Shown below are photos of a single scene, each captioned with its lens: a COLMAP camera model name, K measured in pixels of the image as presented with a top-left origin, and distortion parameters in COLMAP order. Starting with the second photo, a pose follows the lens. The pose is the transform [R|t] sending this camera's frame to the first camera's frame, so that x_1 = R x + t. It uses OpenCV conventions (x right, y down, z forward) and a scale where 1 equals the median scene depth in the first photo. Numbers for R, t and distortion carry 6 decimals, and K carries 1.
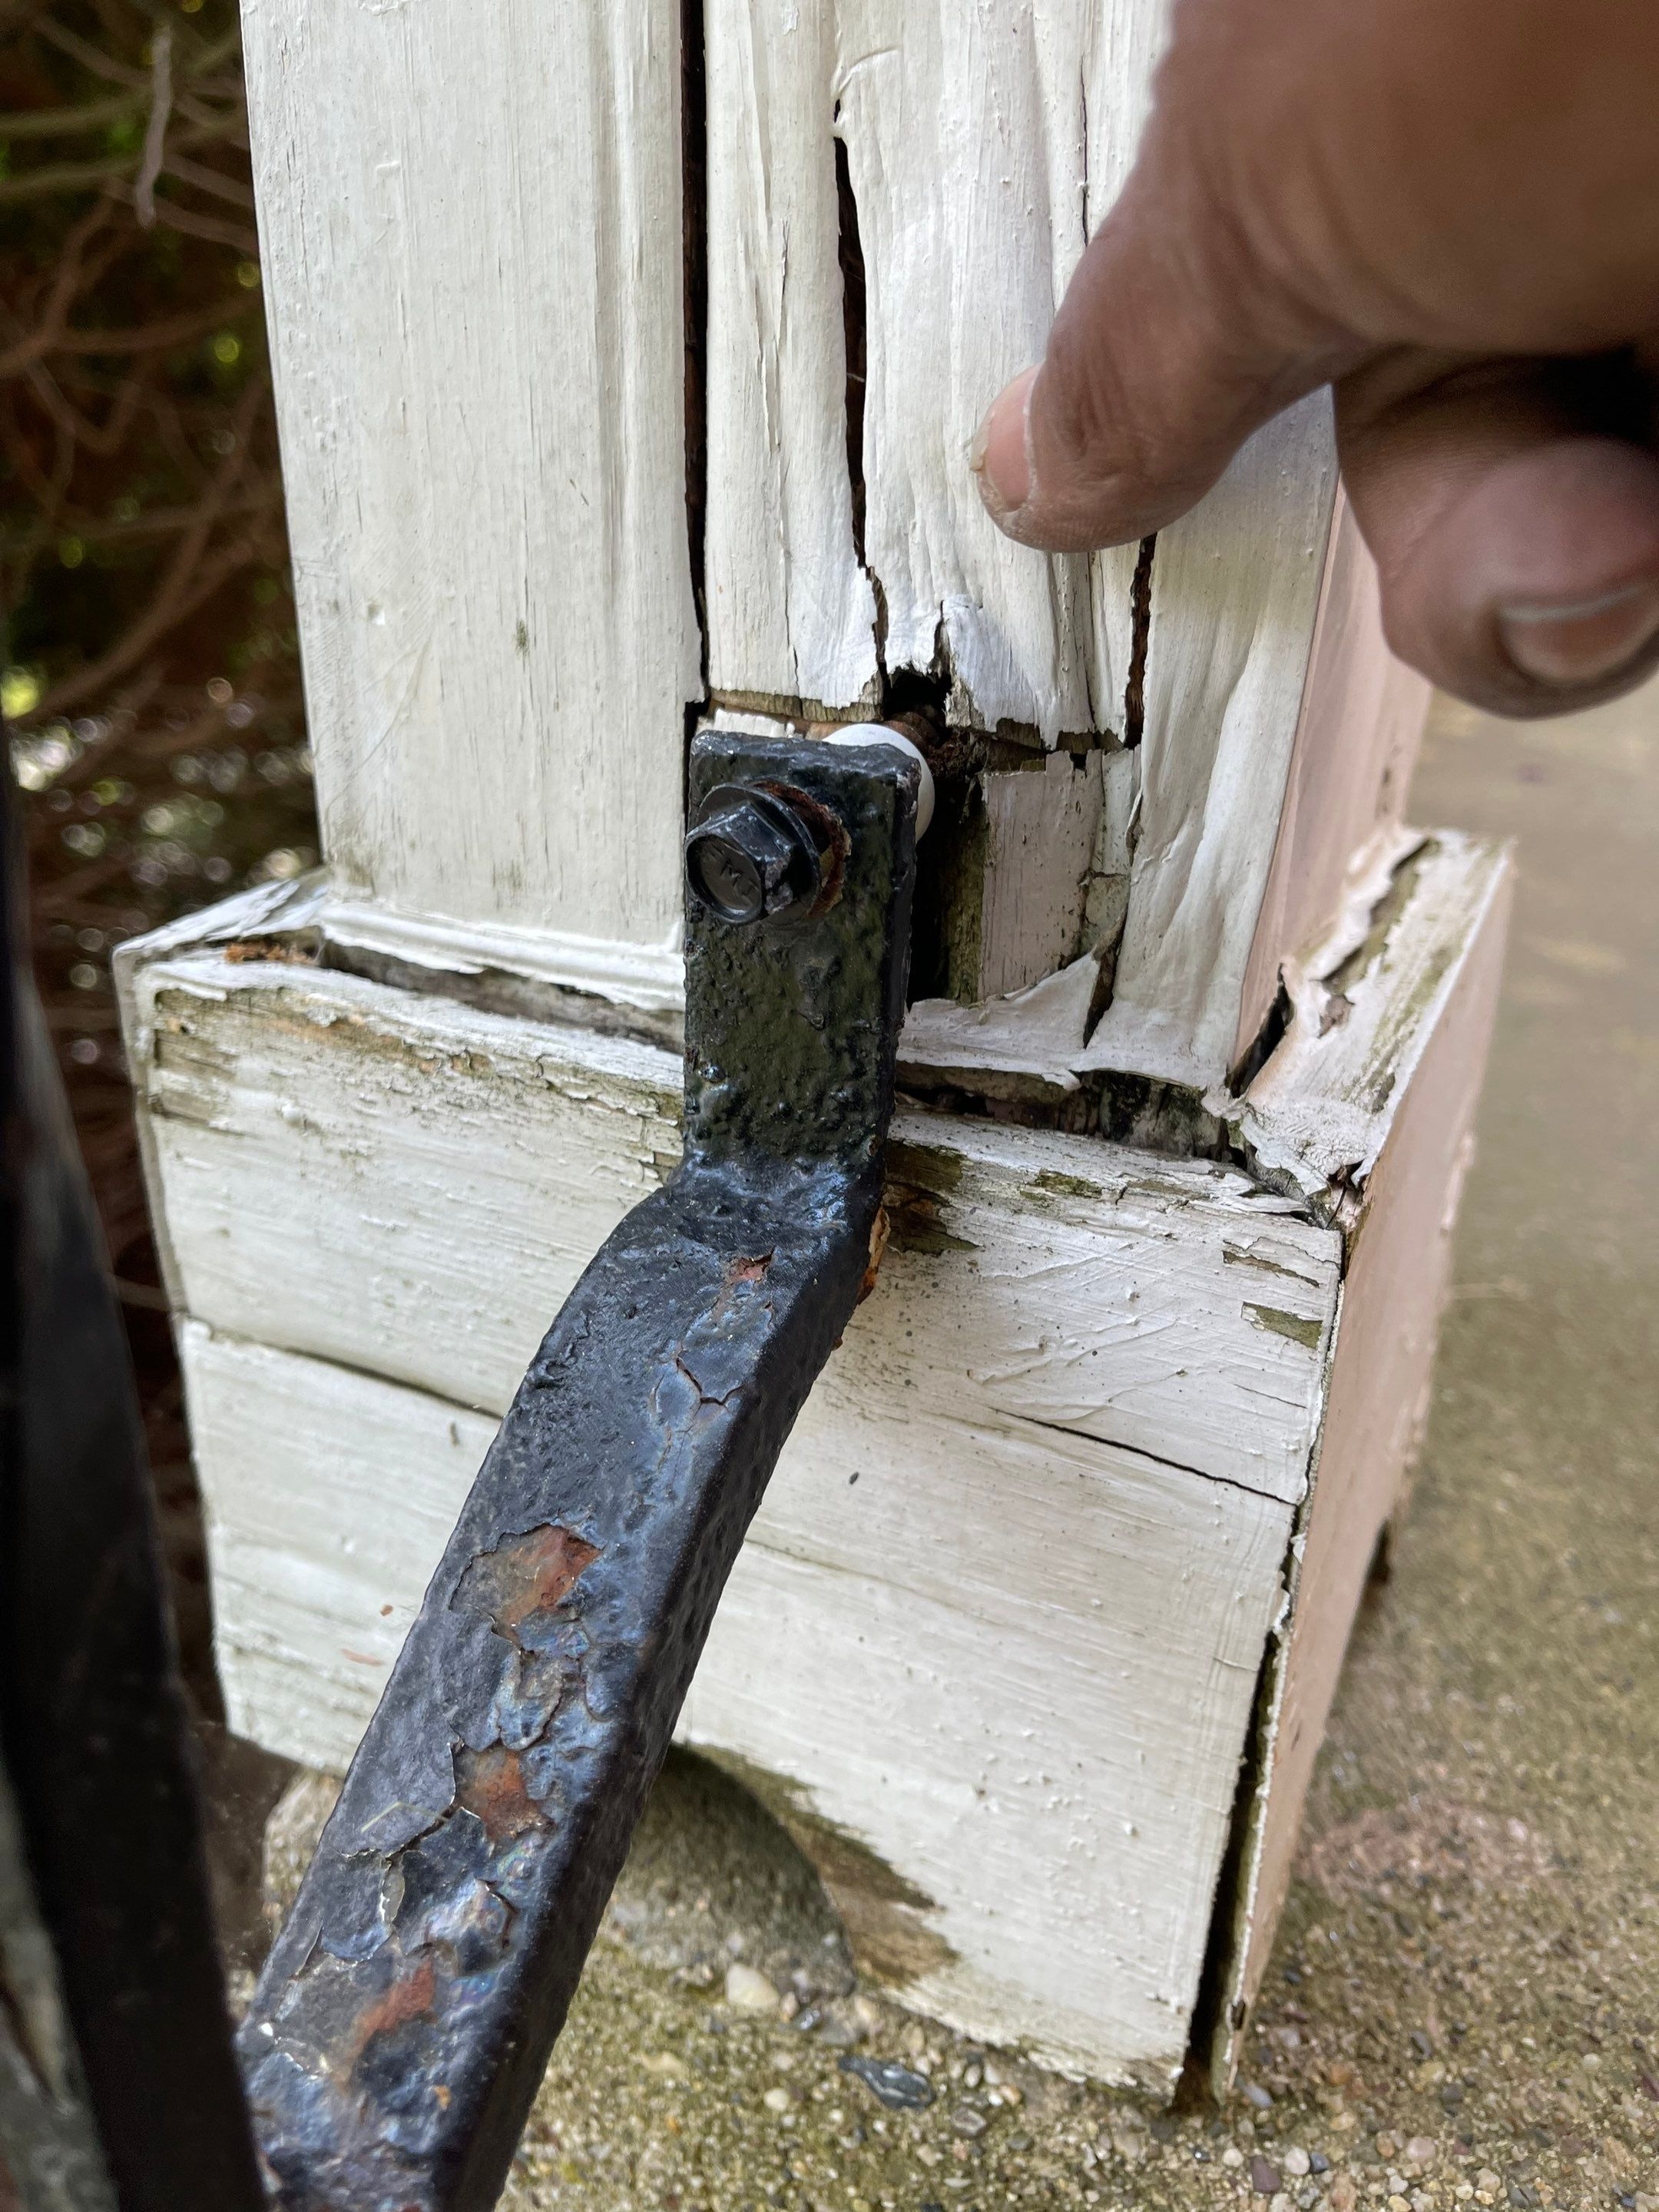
lens RADIAL K [[1642.1, 0, 807.6], [0, 1642.1, 1109.3], [0, 0, 1]] dist [0.085923, -0.140390]
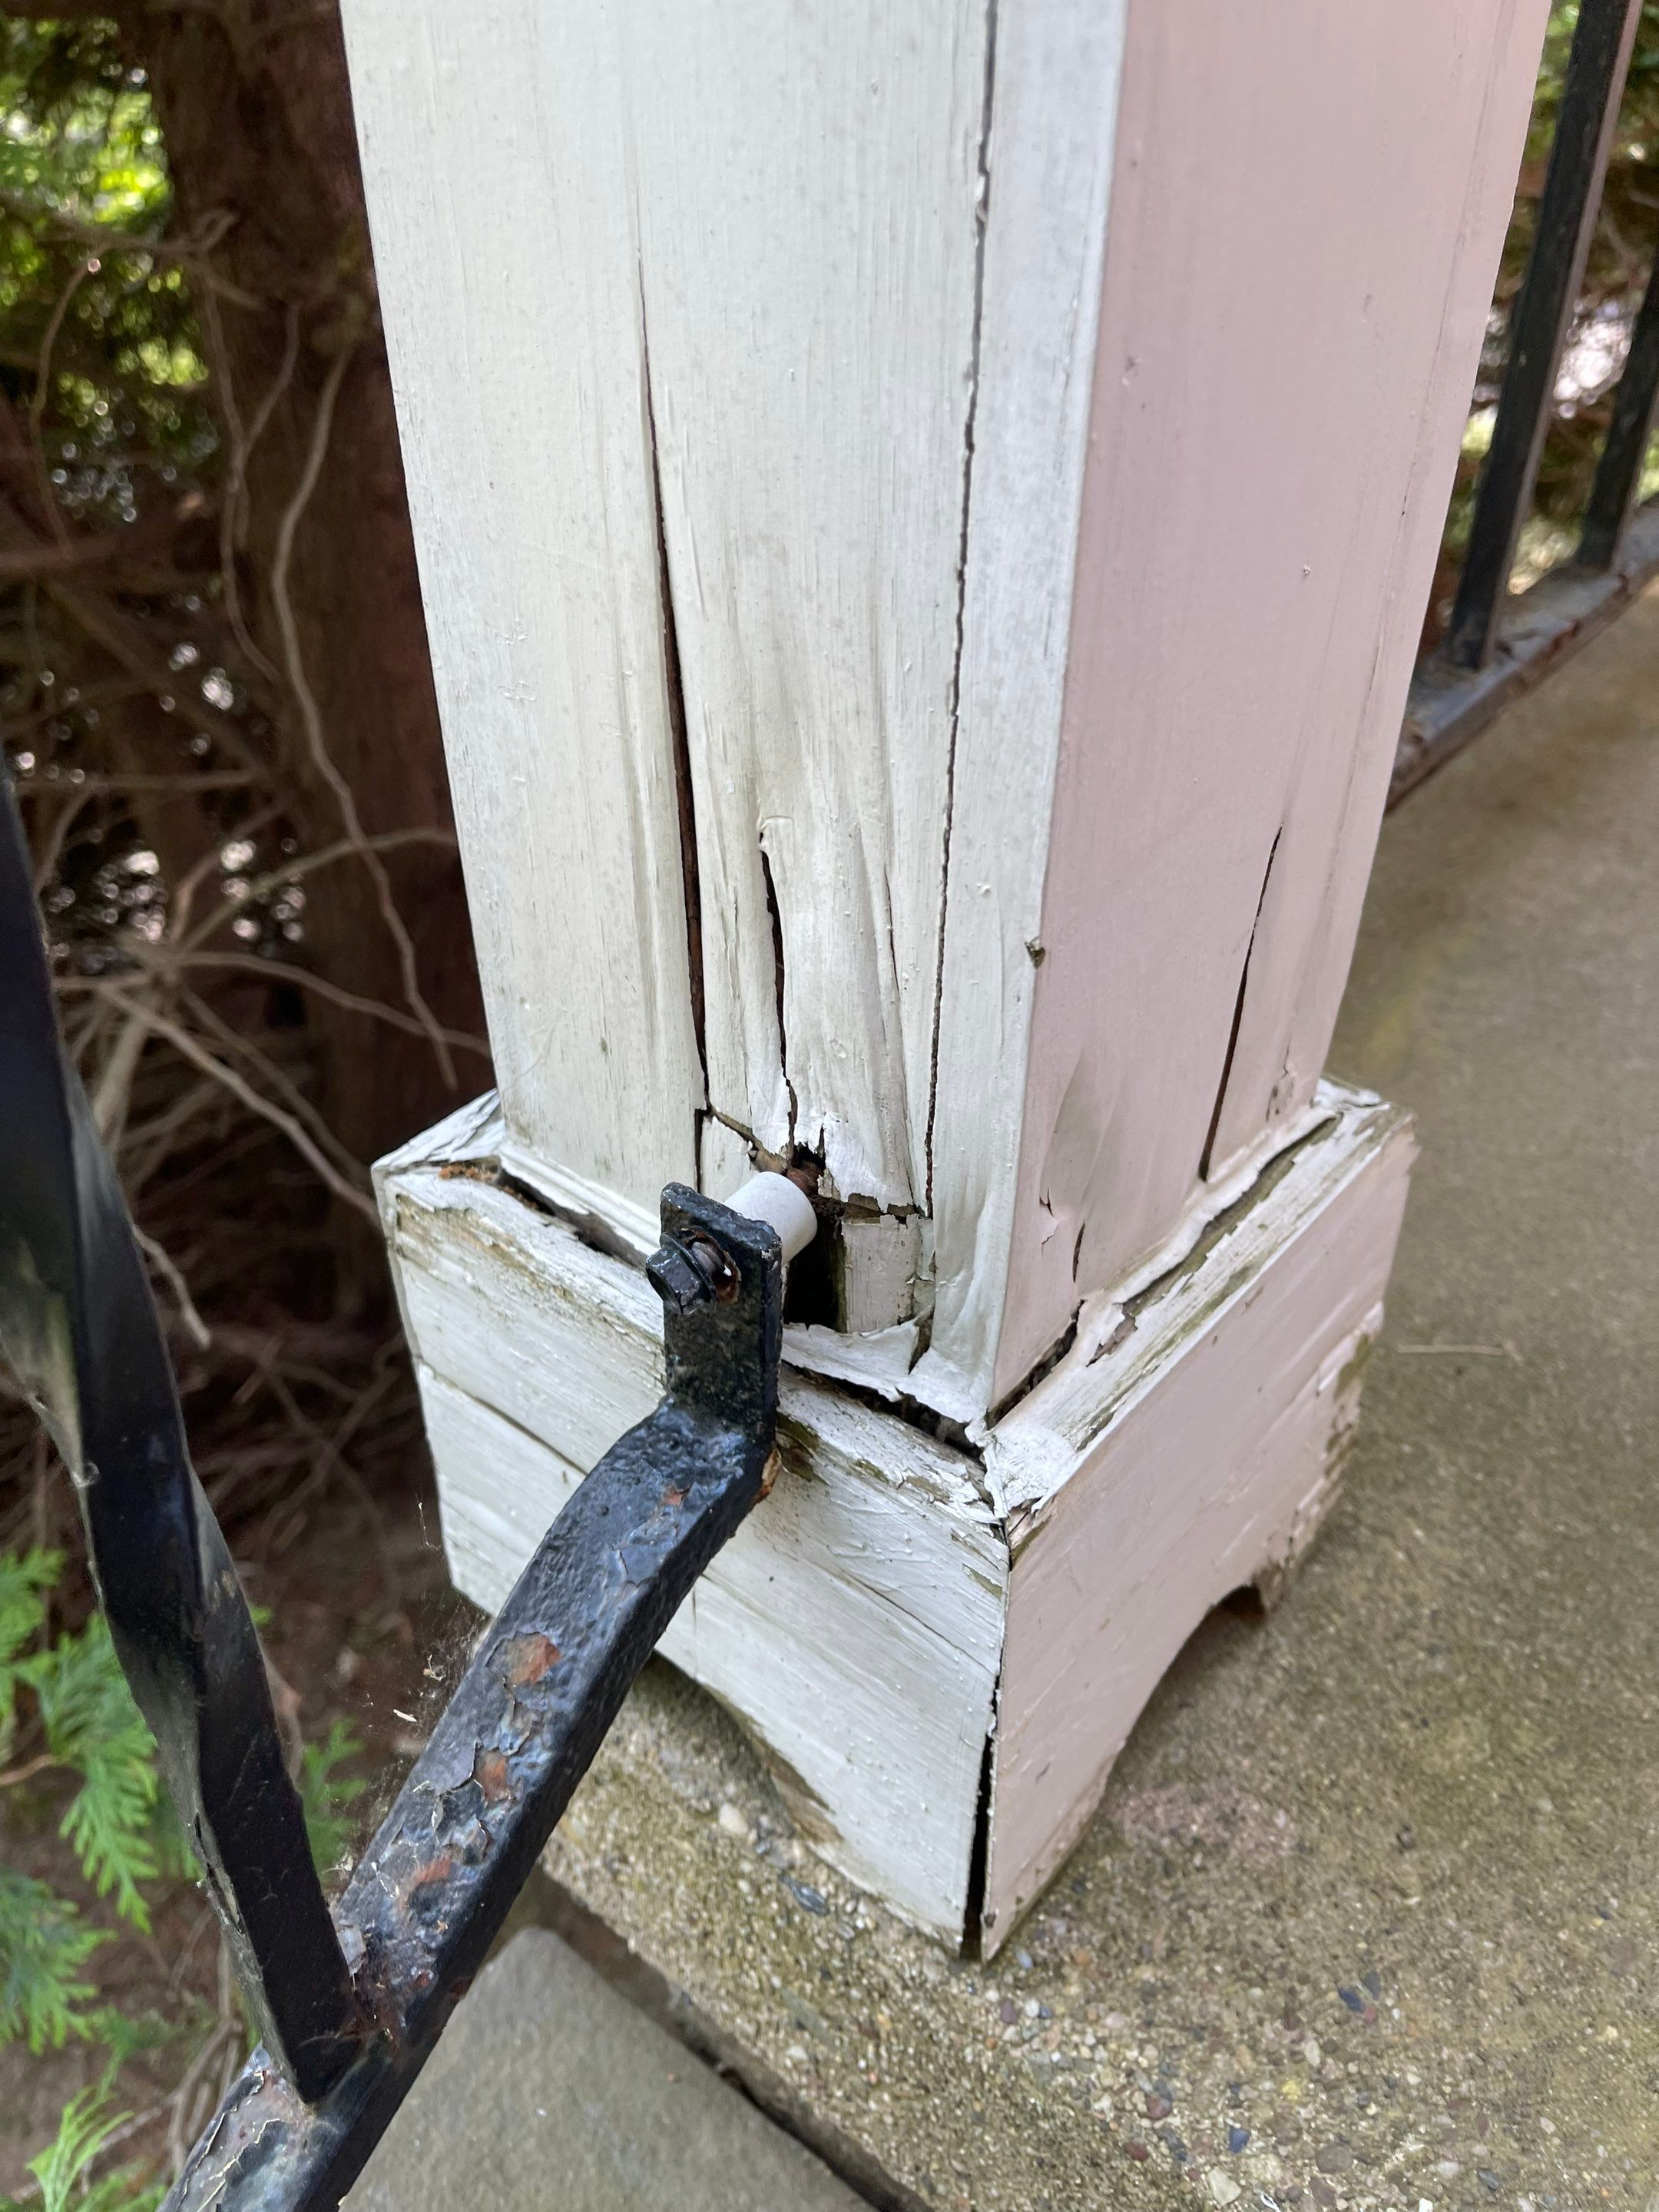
lens RADIAL K [[1600.1, 0, 853.1], [0, 1600.1, 1104.4], [0, 0, 1]] dist [0.085132, -0.120592]
pose [[0.972818, 0.121461, -0.197160, 0.329377], [-0.081701, 0.976678, 0.198560, -0.501479], [0.216679, -0.177054, 0.960053, -0.374266]]
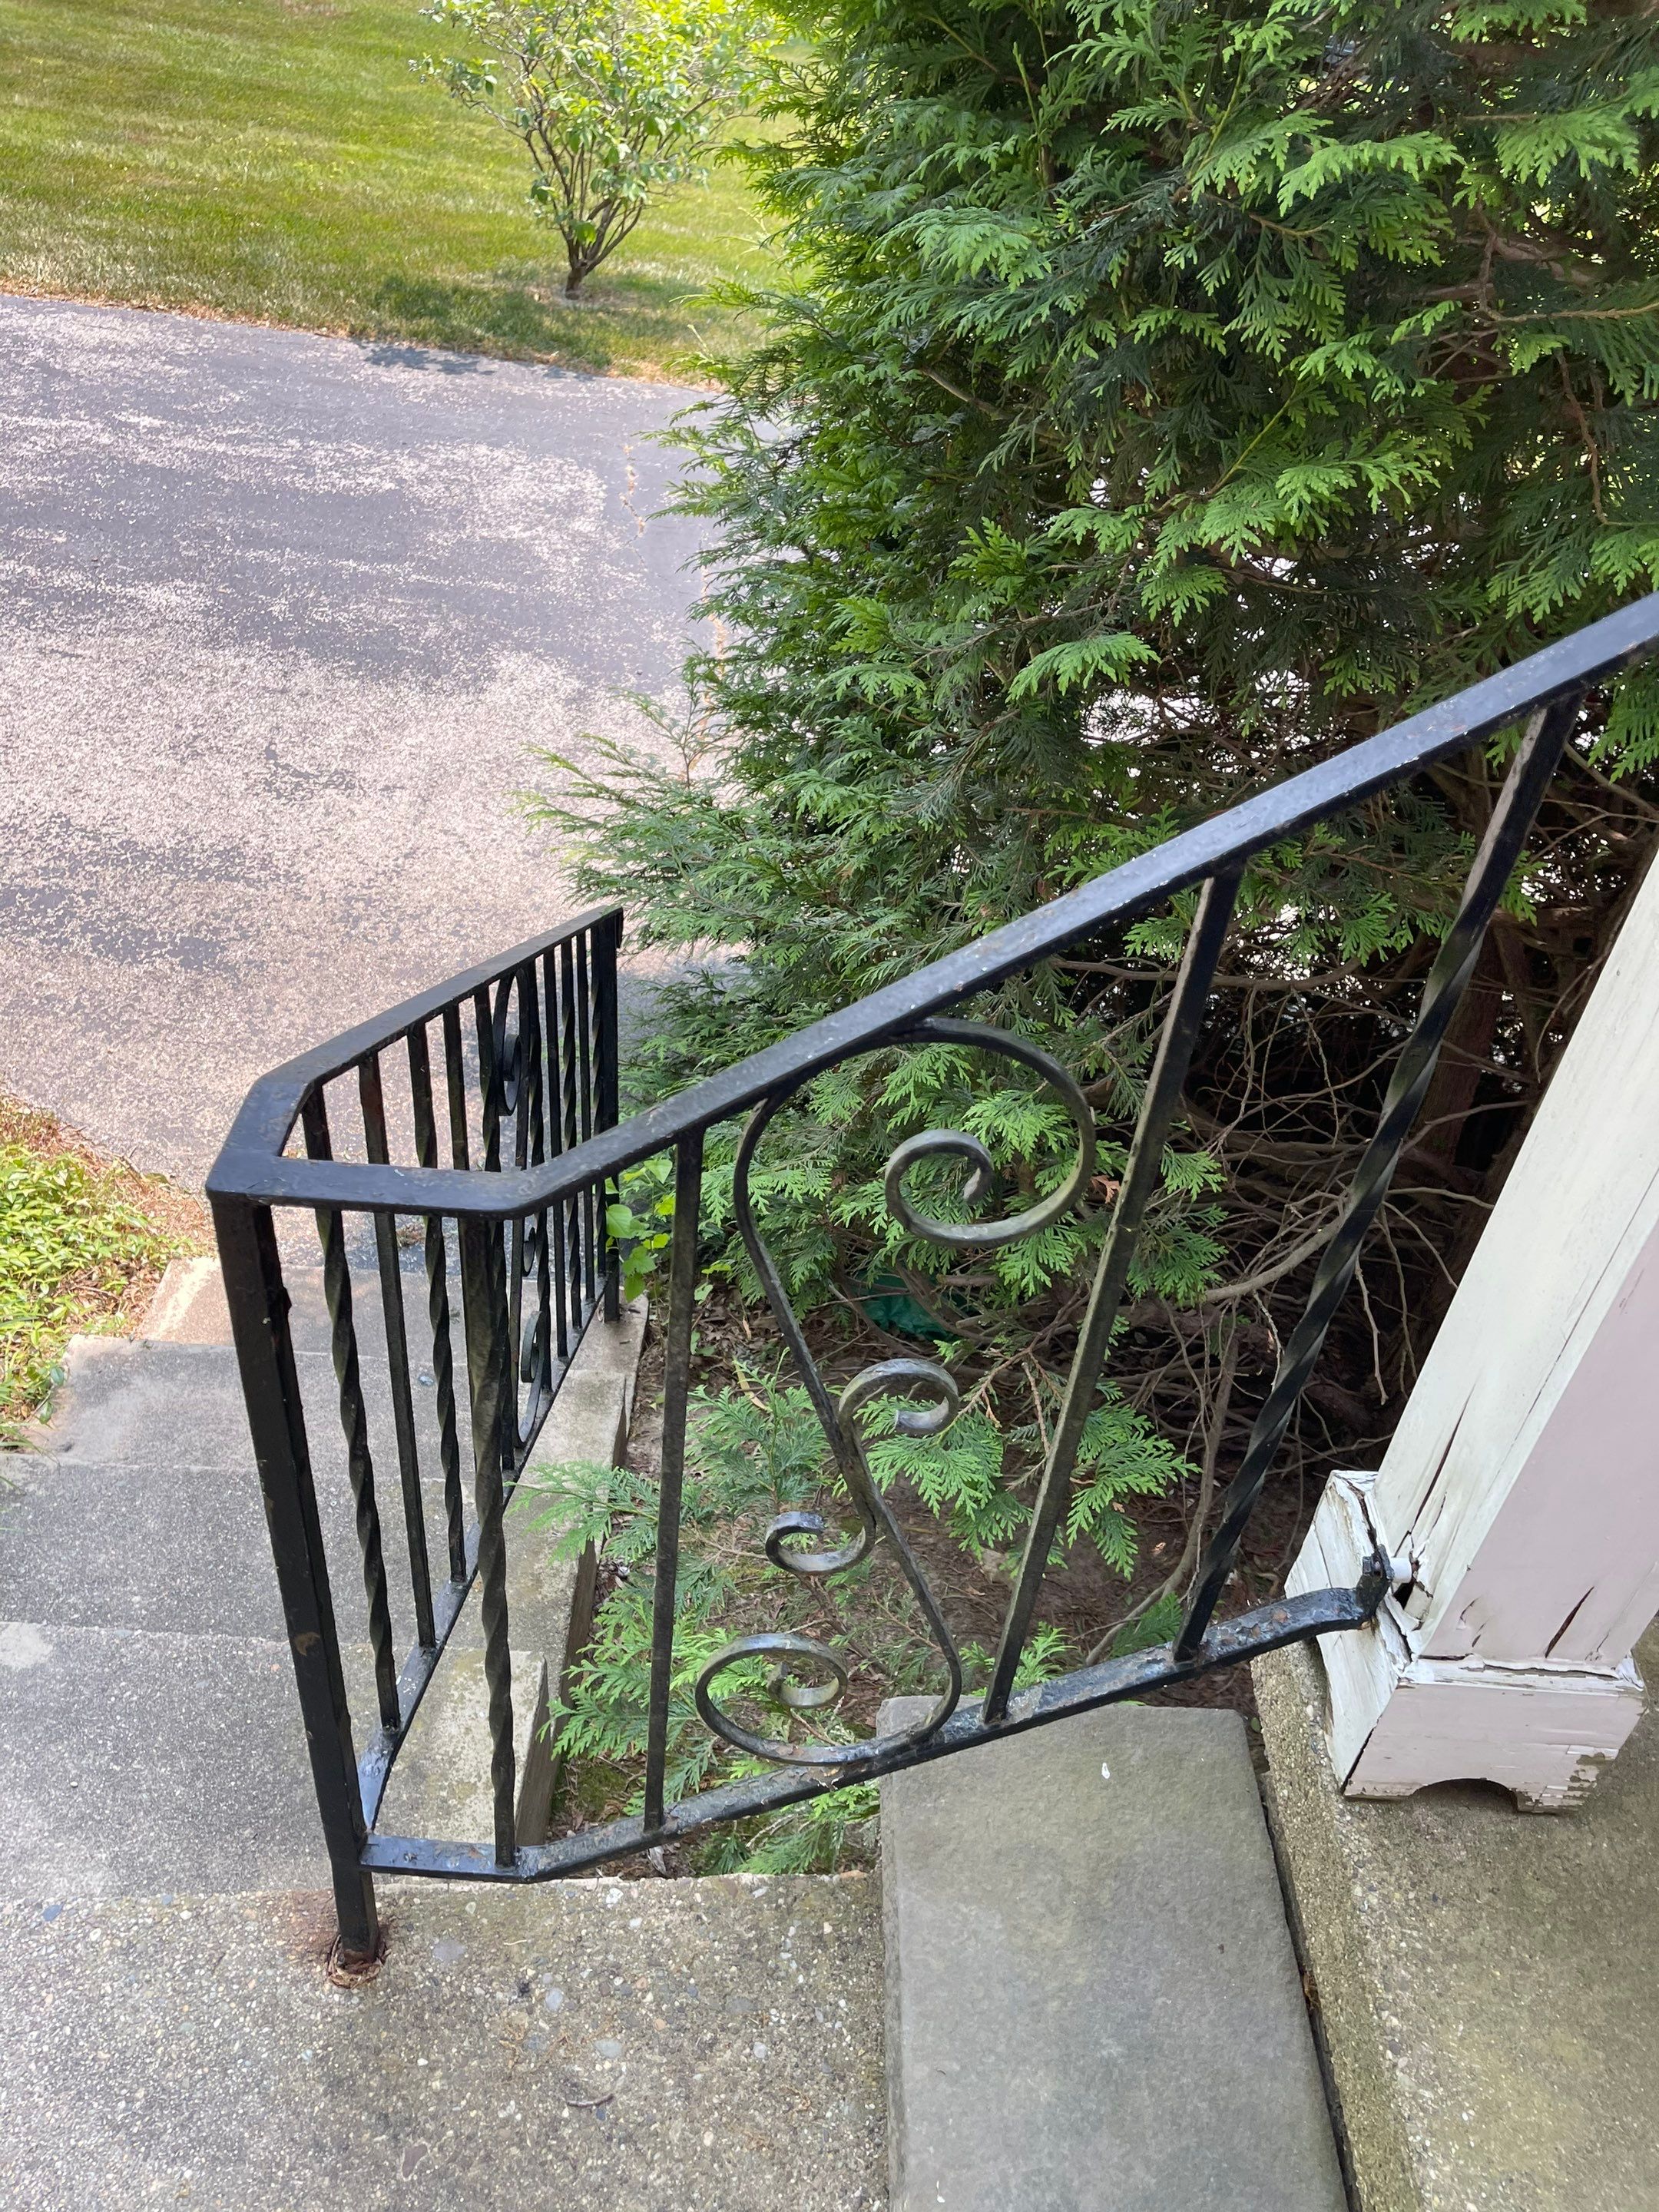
lens RADIAL K [[1642.1, 0, 807.6], [0, 1642.1, 1109.3], [0, 0, 1]] dist [0.085923, -0.140390]
pose [[0.407865, 0.582600, -0.703010, 1.906508], [-0.418852, 0.803556, 0.422919, -2.513020], [0.811301, 0.121963, 0.571766, -3.441249]]
